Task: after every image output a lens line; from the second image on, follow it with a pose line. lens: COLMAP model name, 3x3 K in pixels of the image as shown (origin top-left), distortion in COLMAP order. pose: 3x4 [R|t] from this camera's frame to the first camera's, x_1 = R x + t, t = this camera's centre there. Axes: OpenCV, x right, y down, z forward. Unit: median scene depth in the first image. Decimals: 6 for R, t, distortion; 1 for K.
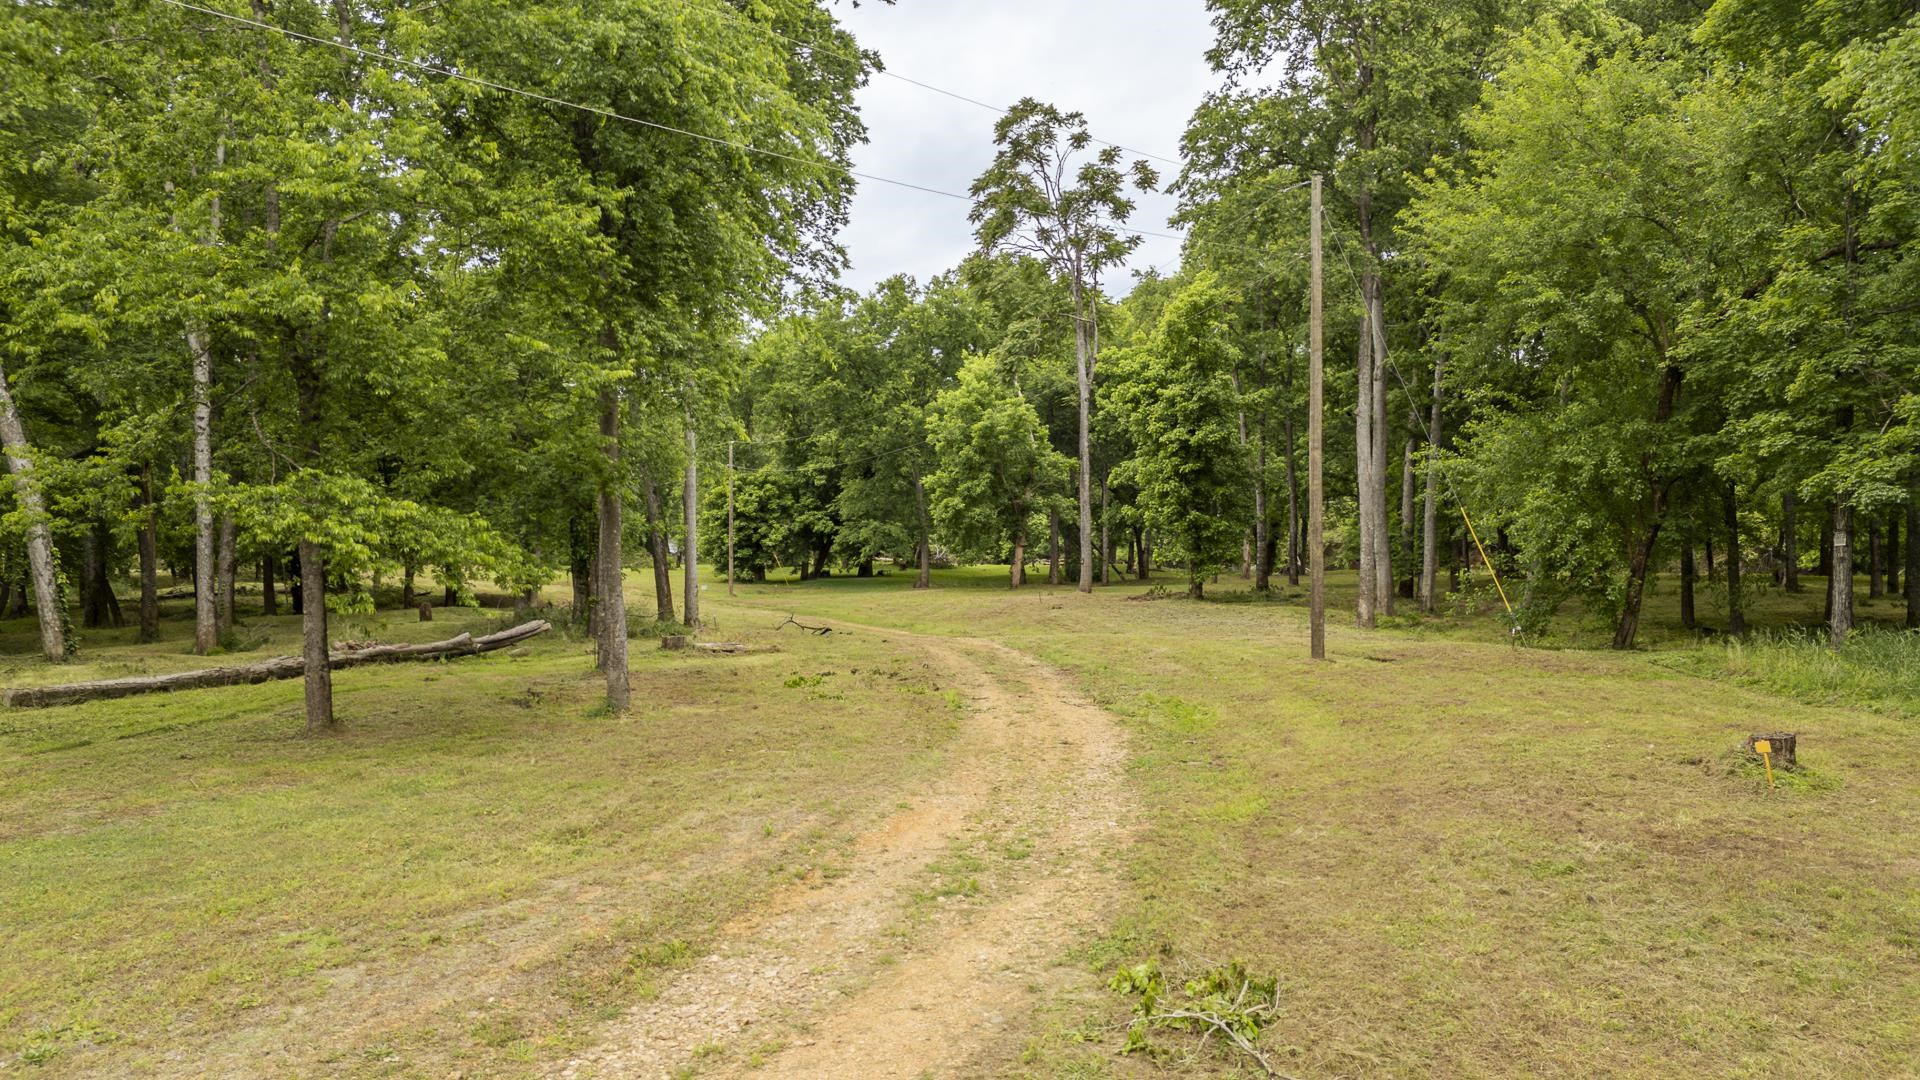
lens RADIAL K [[1580.4, 0, 965.0], [0, 1580.4, 535.0], [0, 0, 1]] dist [0.082131, -0.001705]
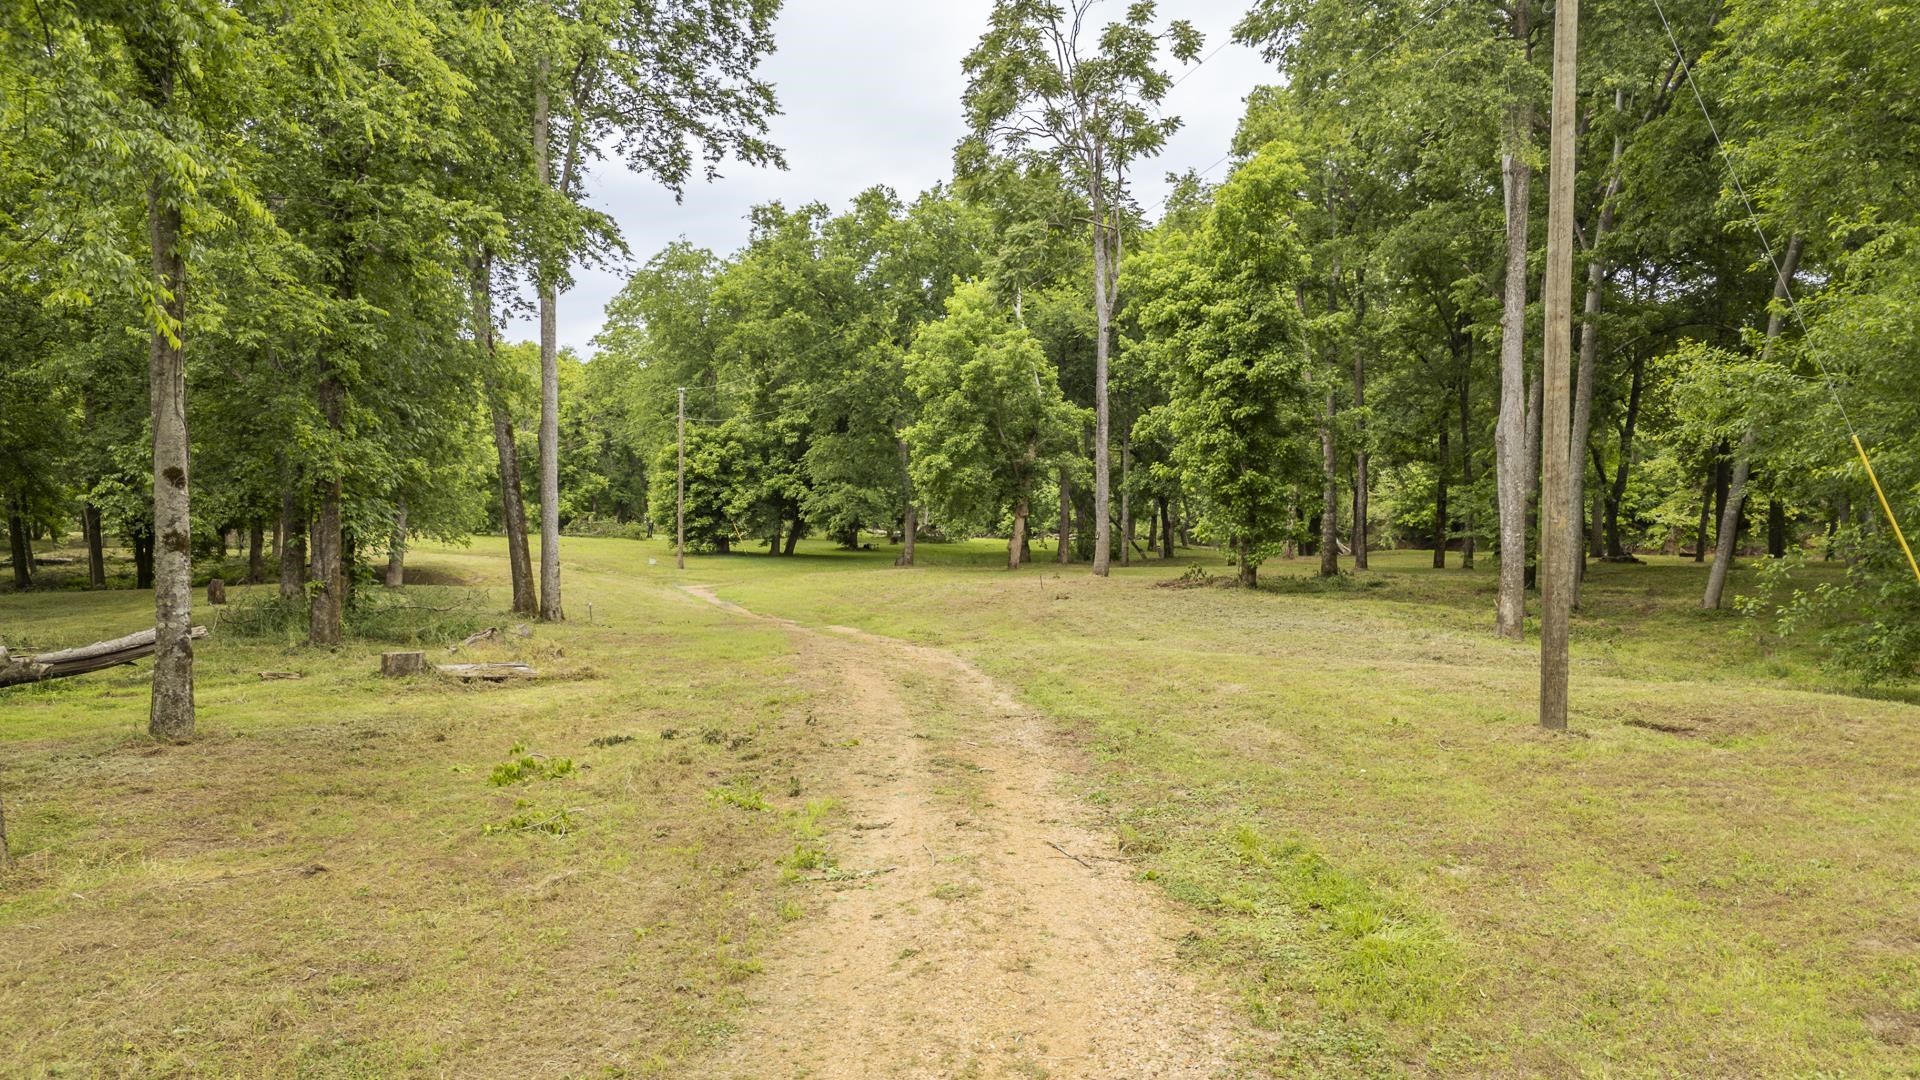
lens RADIAL K [[1580.4, 0, 953.9], [0, 1580.4, 537.0], [0, 0, 1]] dist [0.082131, -0.001705]
pose [[0.999796, 0.012981, -0.015497, 0.013924], [-0.012711, 0.999768, 0.017405, 0.004091], [0.015719, -0.017205, 0.999728, 0.198260]]
